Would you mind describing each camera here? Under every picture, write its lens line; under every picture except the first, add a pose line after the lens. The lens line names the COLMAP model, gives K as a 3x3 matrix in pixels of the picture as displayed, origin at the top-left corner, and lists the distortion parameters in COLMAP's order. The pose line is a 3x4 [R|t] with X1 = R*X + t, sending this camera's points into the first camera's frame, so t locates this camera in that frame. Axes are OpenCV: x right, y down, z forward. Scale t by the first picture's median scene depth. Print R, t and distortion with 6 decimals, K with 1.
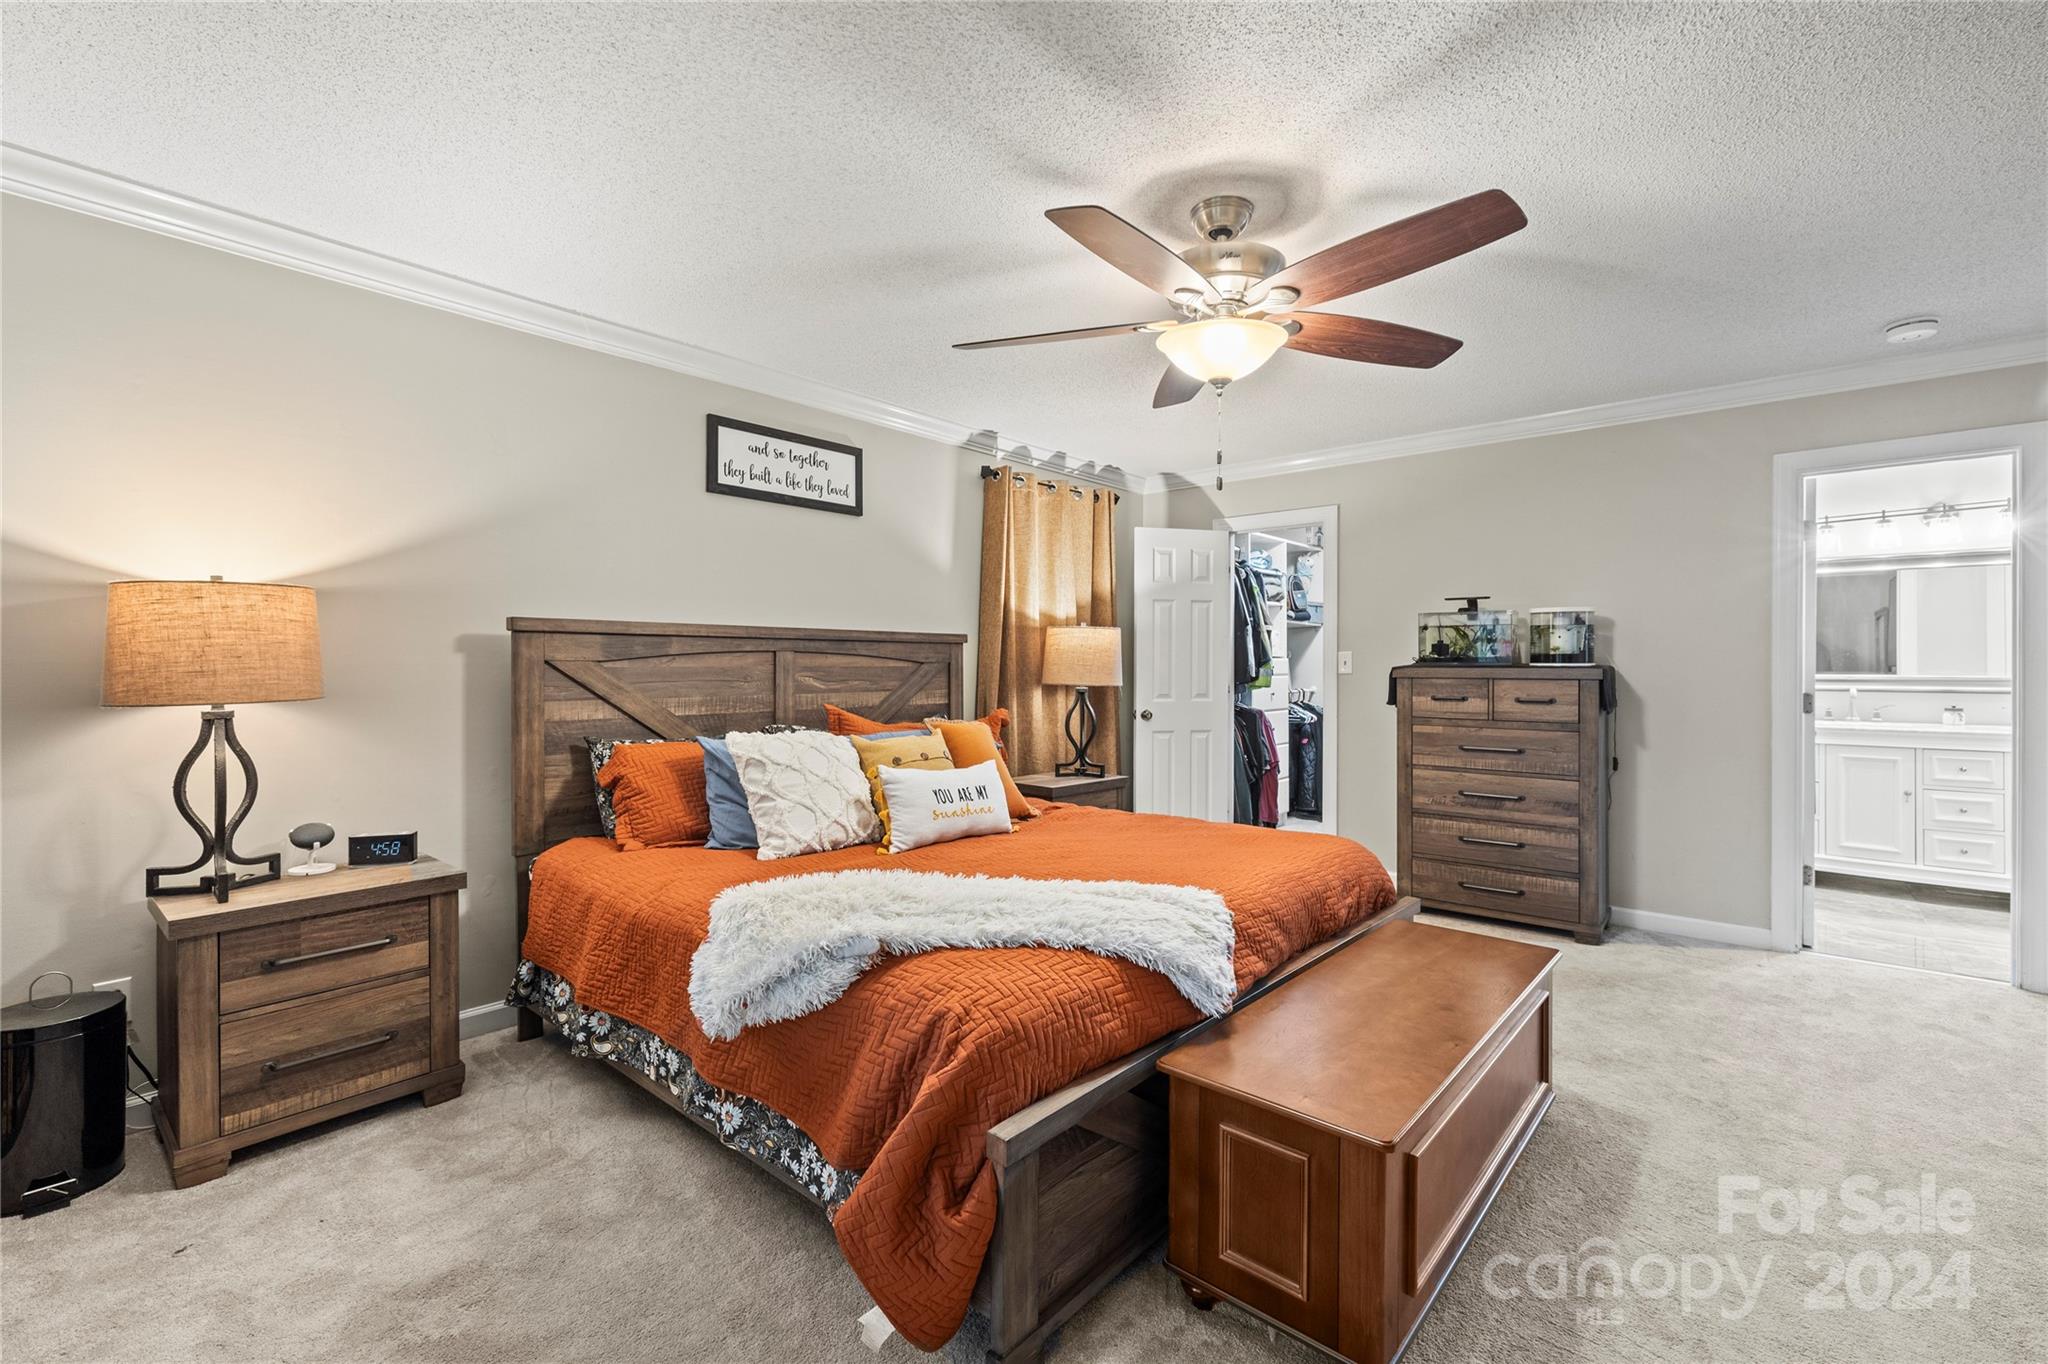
lens RADIAL K [[887.8, 0, 1024.0], [0, 887.8, 682.0], [0, 0, 1]] dist [-0.000383, -0.000039]
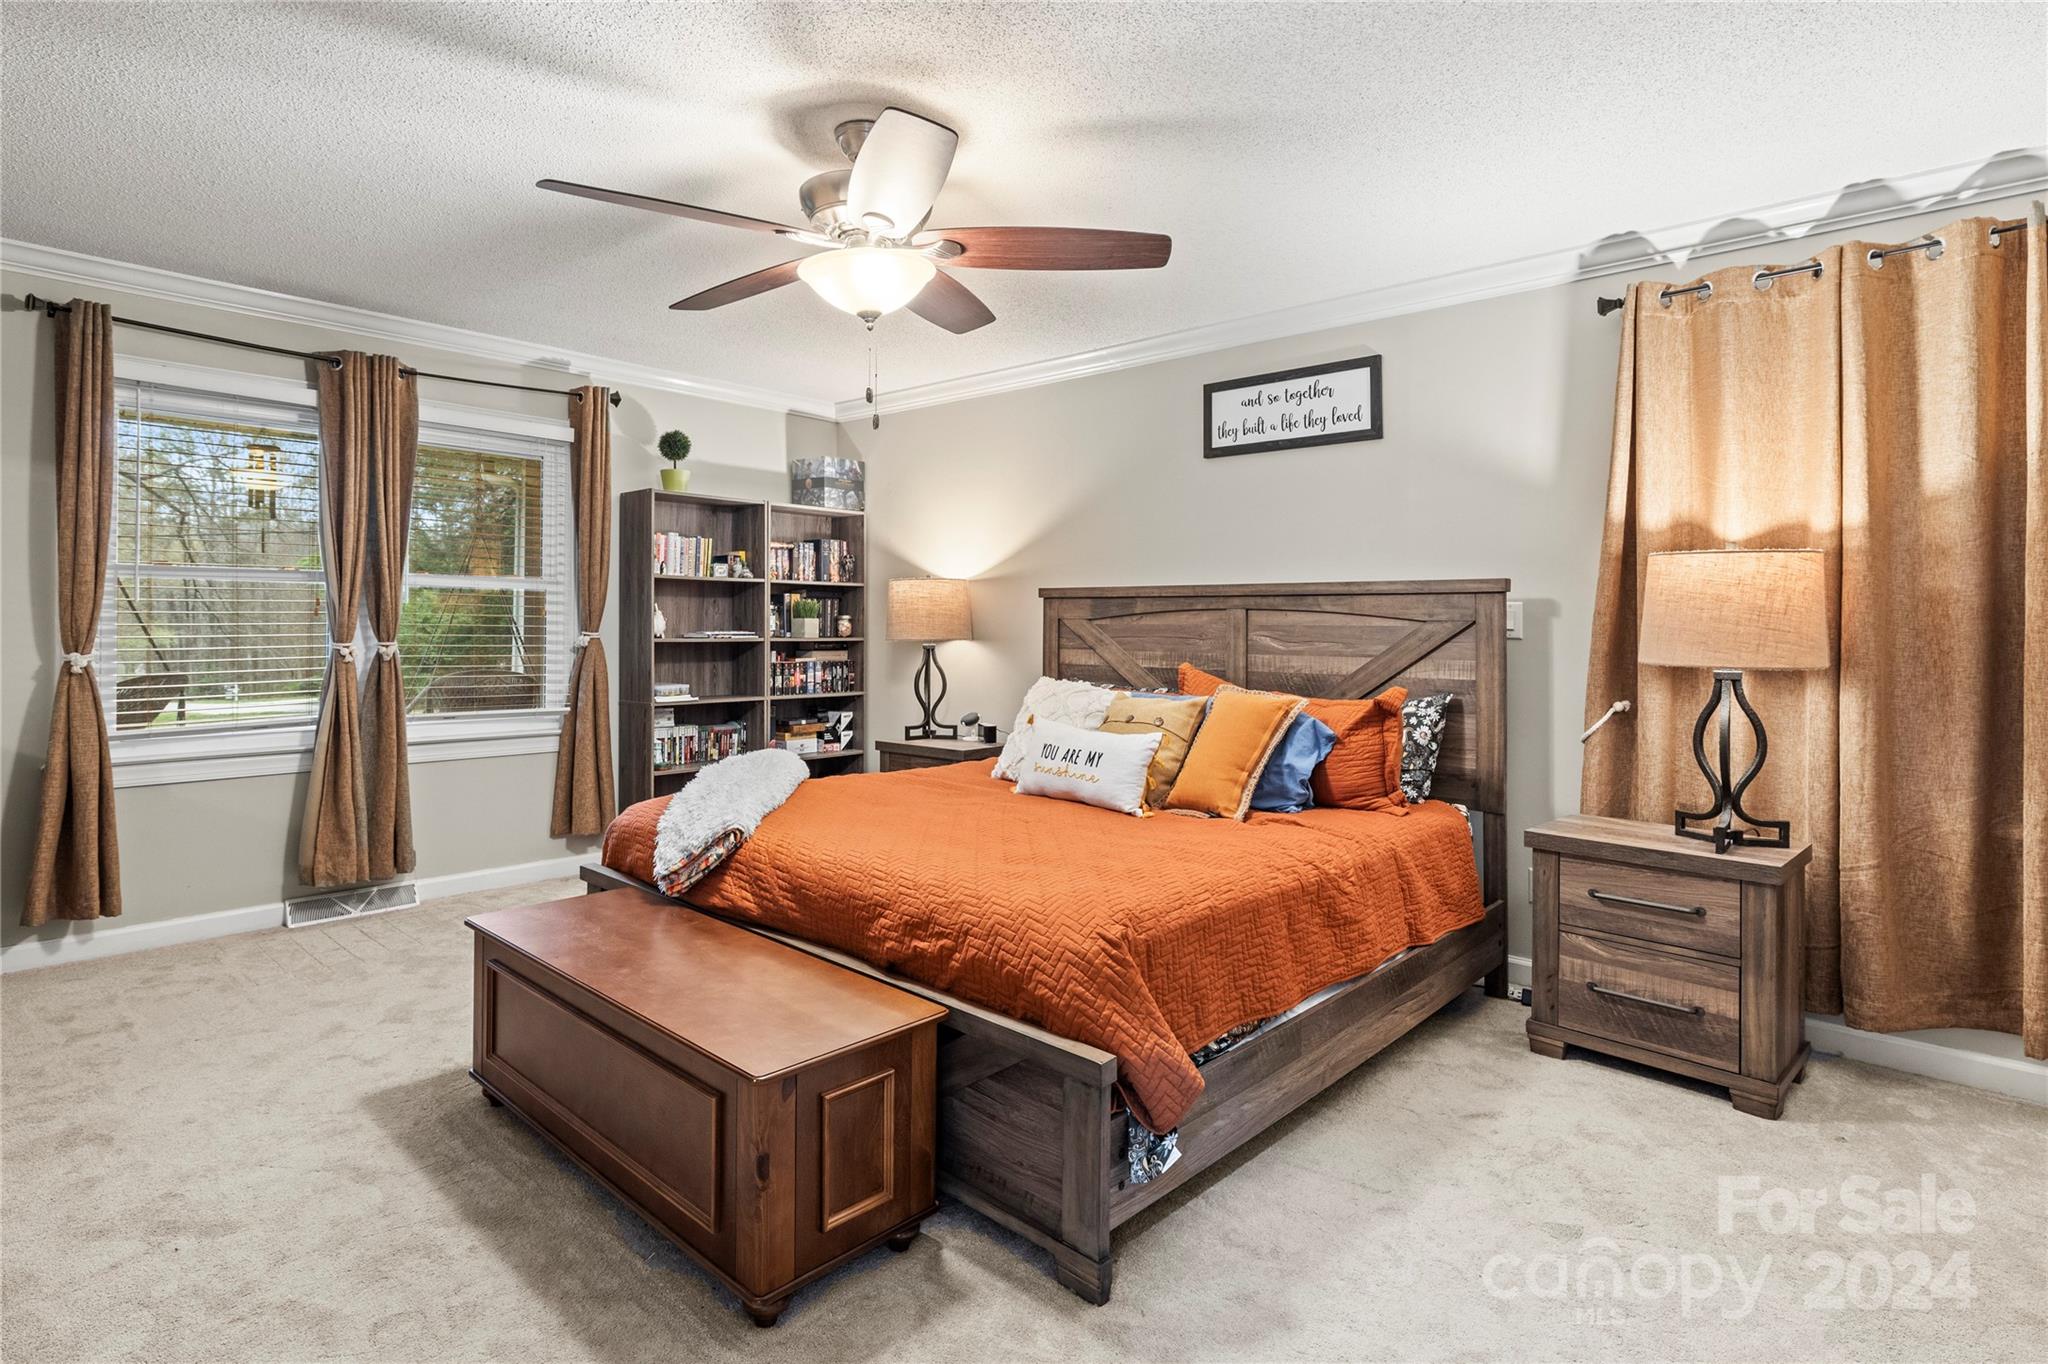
lens RADIAL K [[992.3, 0, 1017.9], [0, 992.3, 654.6], [0, 0, 1]] dist [-0.000437, 0.000179]
pose [[0.007046, 0.038067, -0.999250, 0.791775], [-0.019792, 0.999085, 0.037921, -0.020848], [0.999779, 0.019510, 0.007793, 0.736694]]
